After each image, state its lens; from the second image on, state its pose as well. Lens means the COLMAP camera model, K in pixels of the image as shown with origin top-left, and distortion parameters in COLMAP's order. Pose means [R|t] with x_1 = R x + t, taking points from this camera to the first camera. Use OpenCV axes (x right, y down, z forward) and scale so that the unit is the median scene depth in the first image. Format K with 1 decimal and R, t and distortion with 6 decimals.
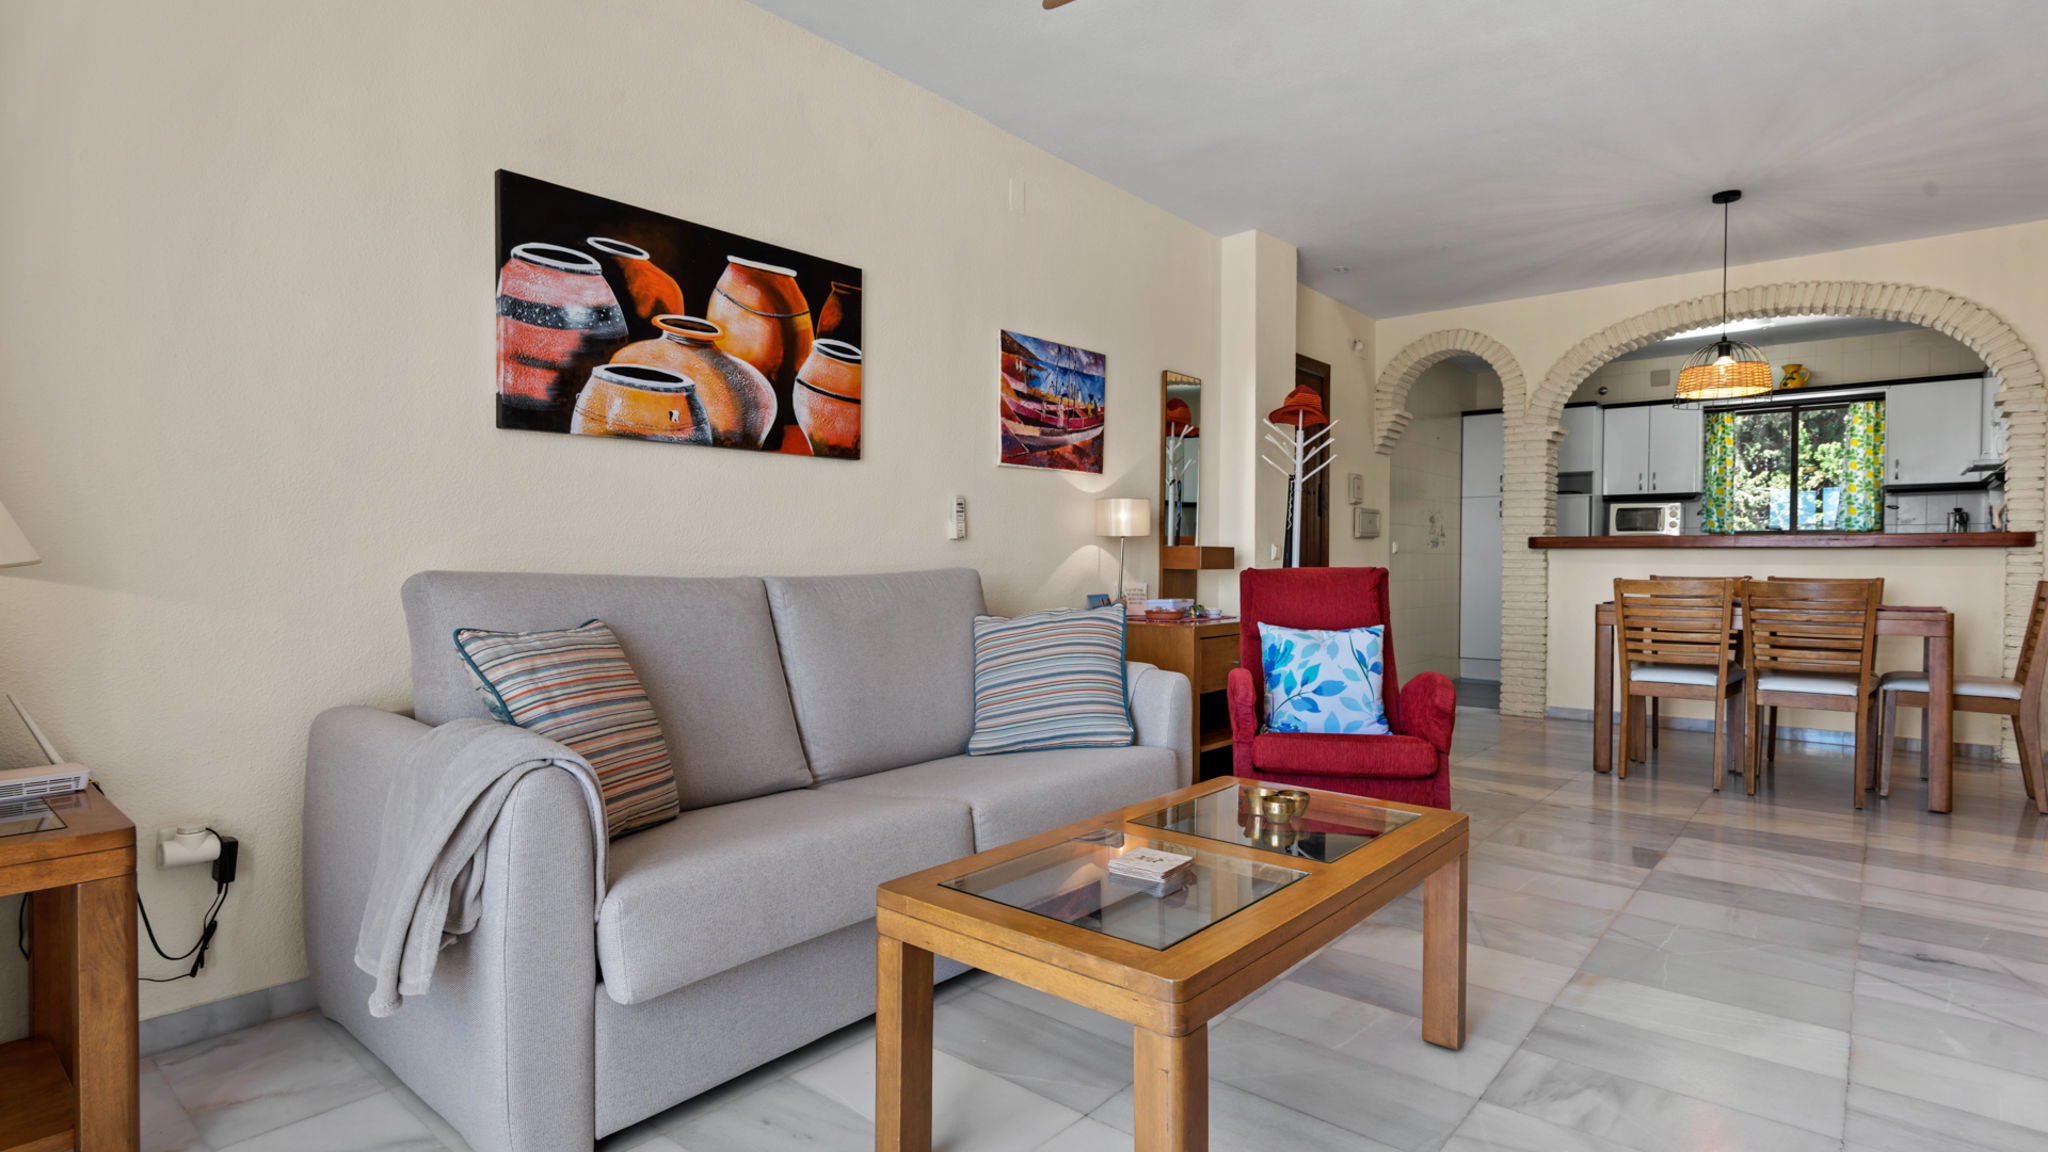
lens RADIAL K [[1014.7, 0, 1023.7], [0, 1014.7, 580.2], [0, 0, 1]] dist [-0.001994, -0.000209]
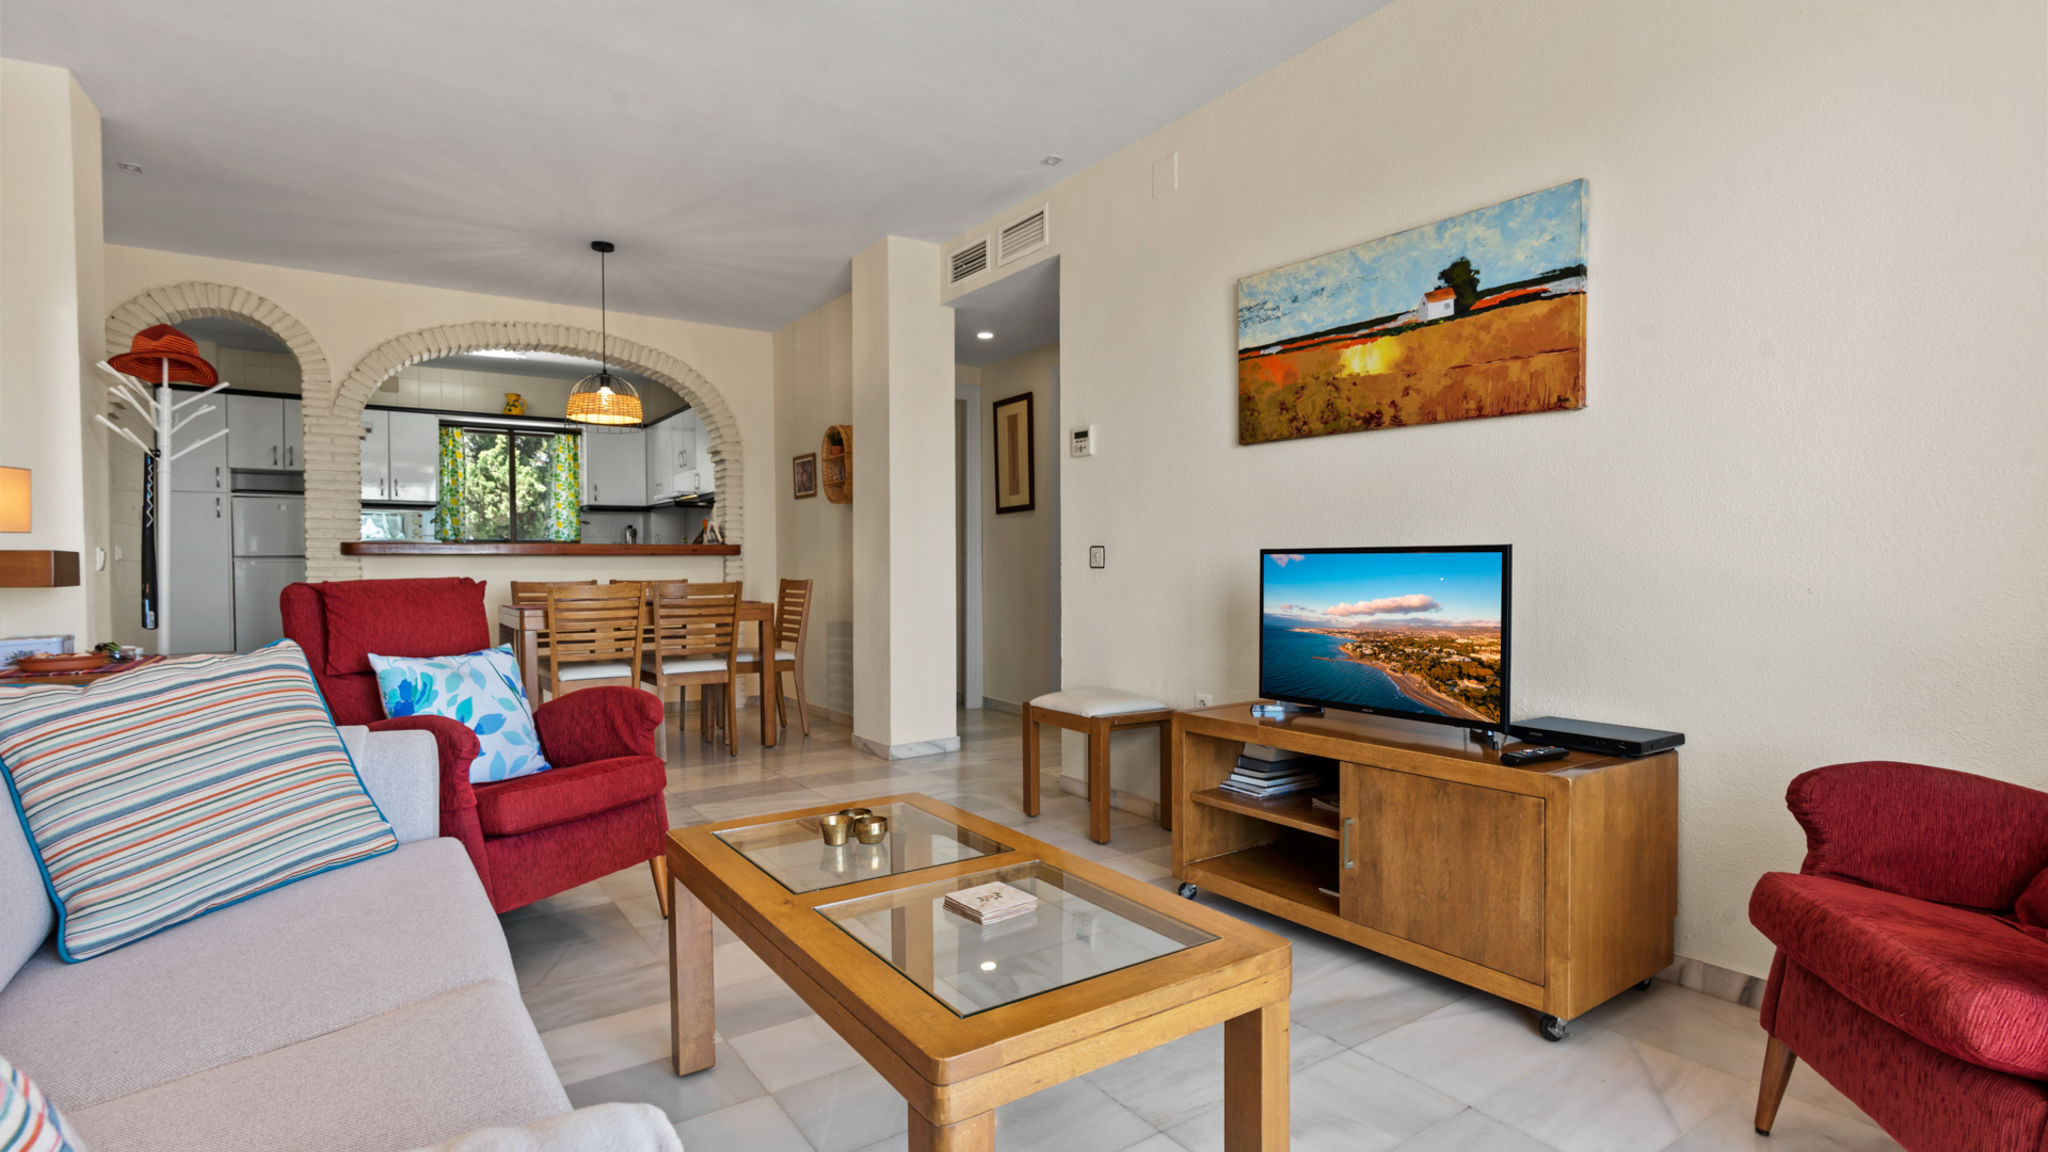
lens RADIAL K [[986.8, 0, 1024.0], [0, 986.8, 576.0], [0, 0, 1]] dist [0.003952, 0.000286]
pose [[0.256250, -0.018157, 0.966440, -0.282527], [0.028370, 0.999534, 0.011257, -0.008606], [-0.966194, 0.024533, 0.256645, 0.285731]]
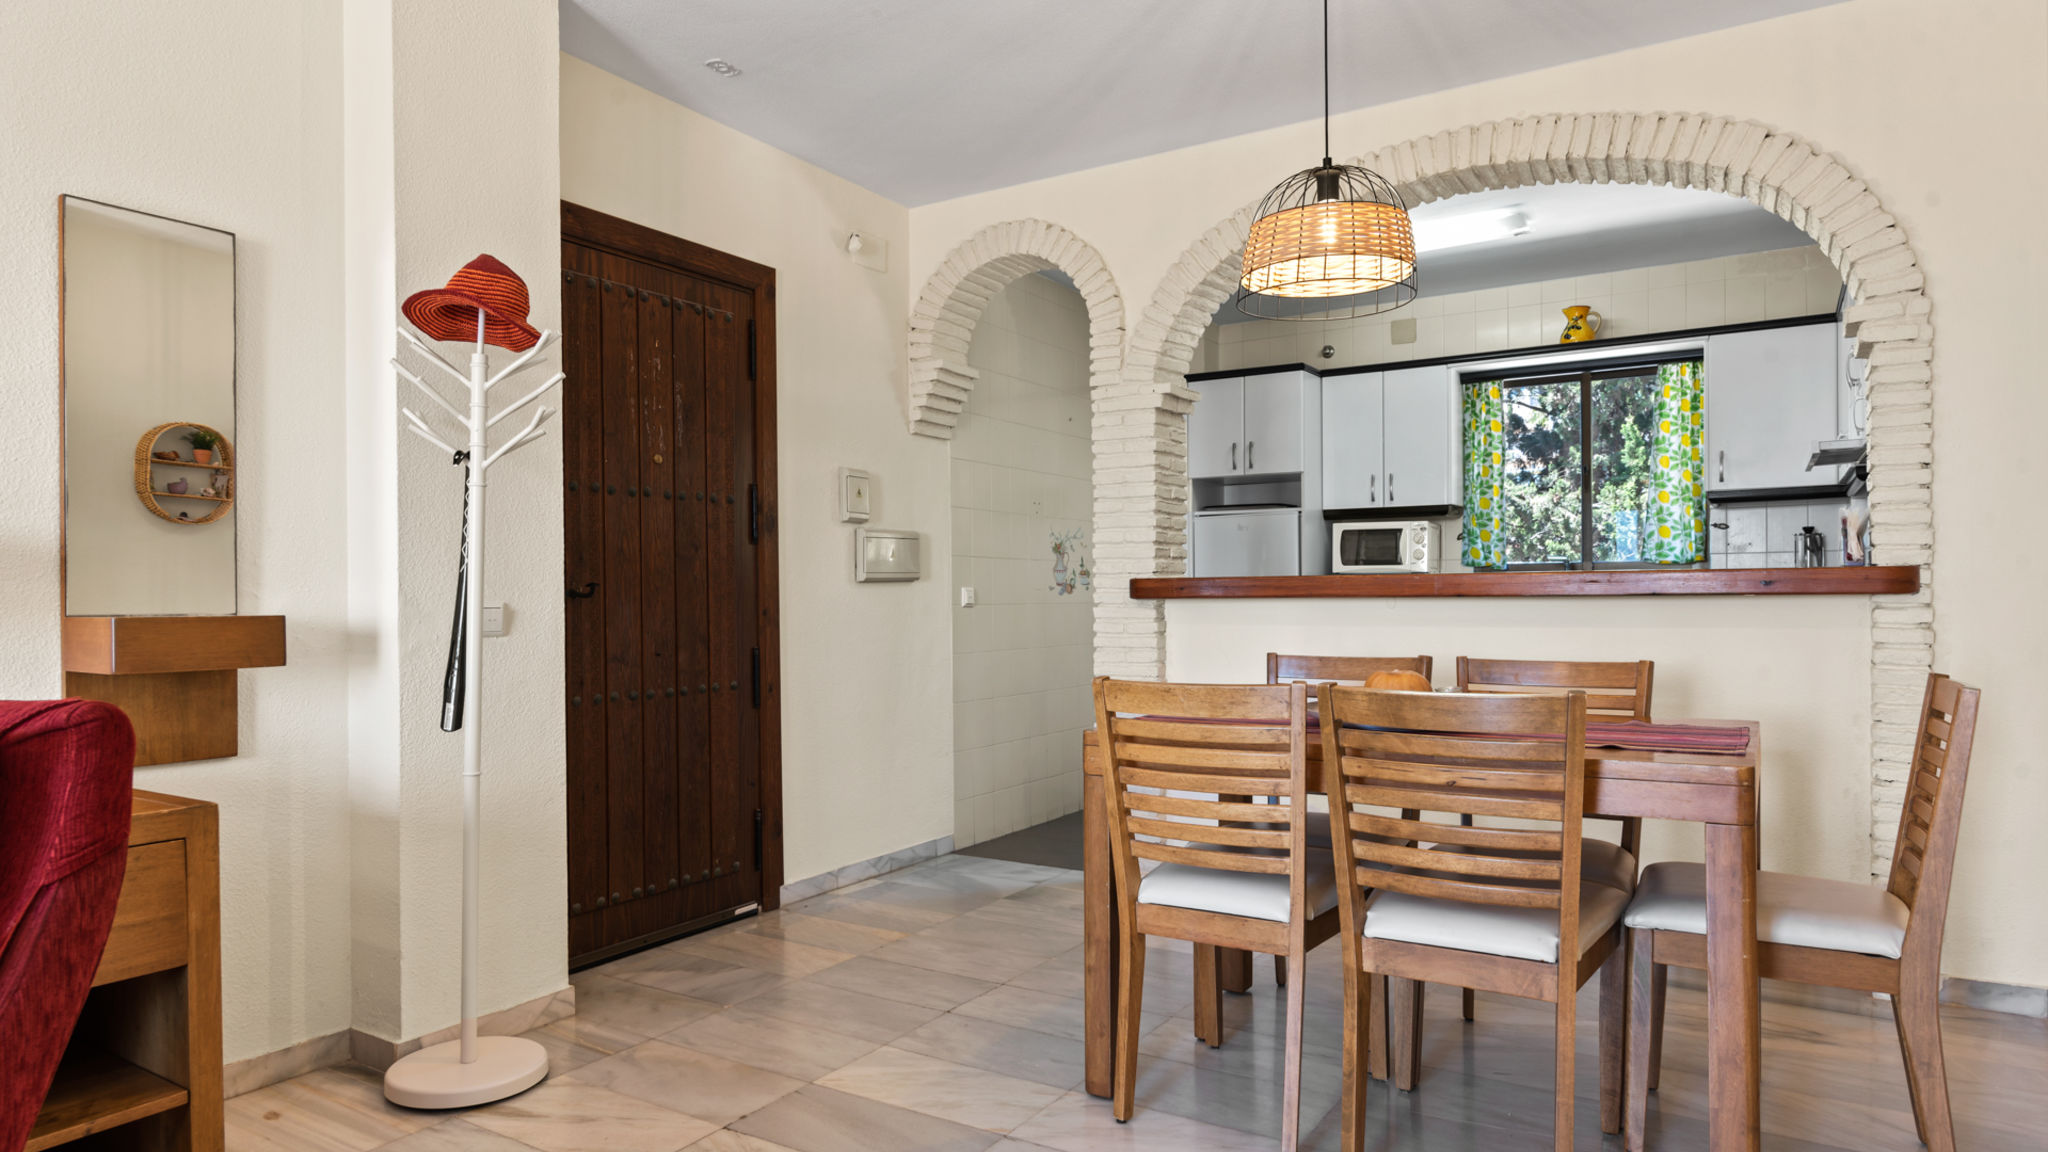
lens RADIAL K [[1203.5, 0, 1025.4], [0, 1203.5, 601.2], [0, 0, 1]] dist [-0.000703, 0.000007]
pose [[0.988957, -0.011700, 0.147743, 0.499343], [0.014440, 0.999743, -0.017489, -0.028026], [-0.147500, 0.019429, 0.988871, 0.502445]]
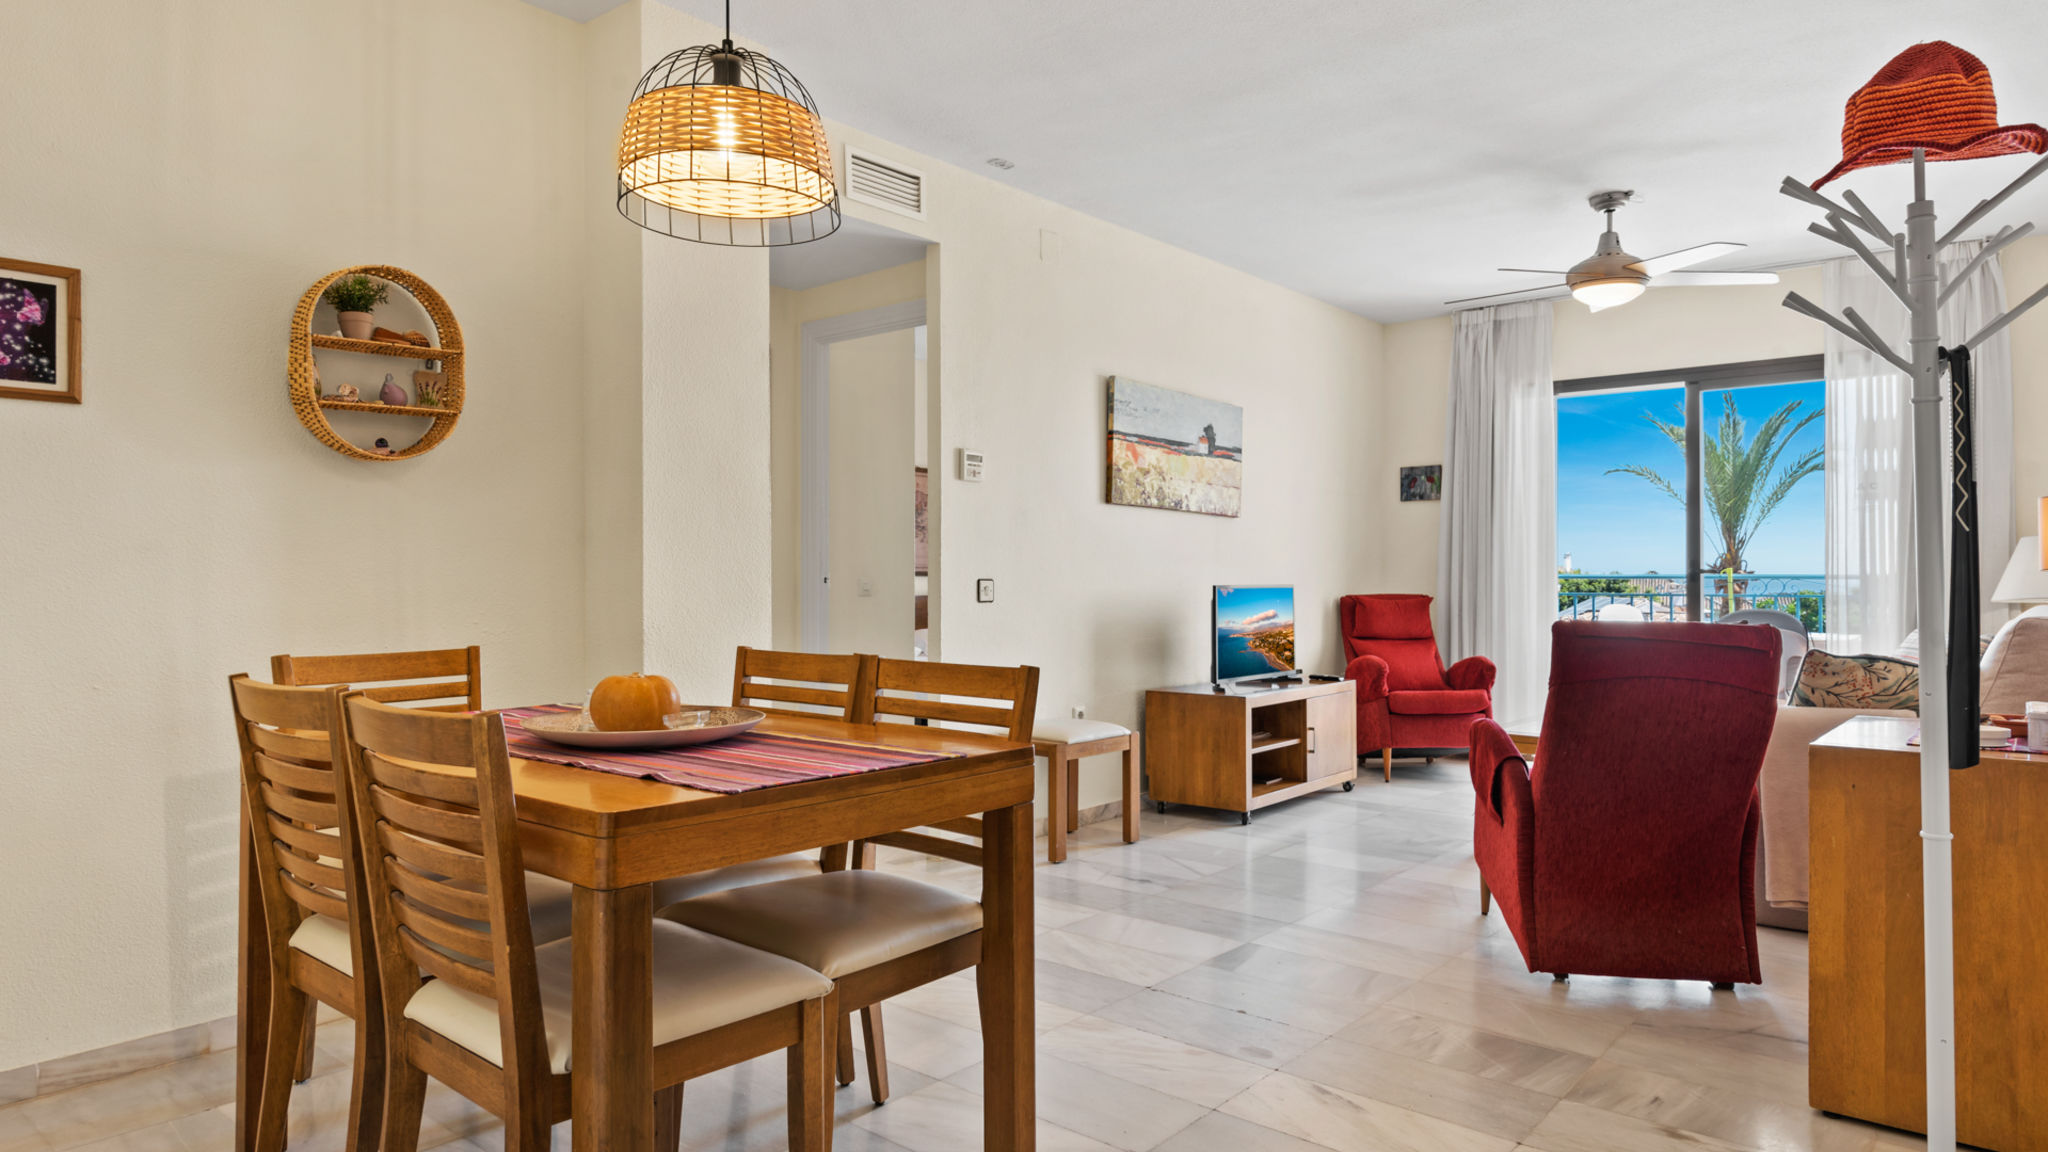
lens RADIAL K [[1203.5, 0, 1025.4], [0, 1203.5, 601.2], [0, 0, 1]] dist [-0.000703, 0.000007]
pose [[-0.999988, 0.003591, -0.003274, 0.622068], [0.003465, 0.999277, 0.037866, -0.046587], [0.003407, 0.037854, -0.999277, 1.562300]]
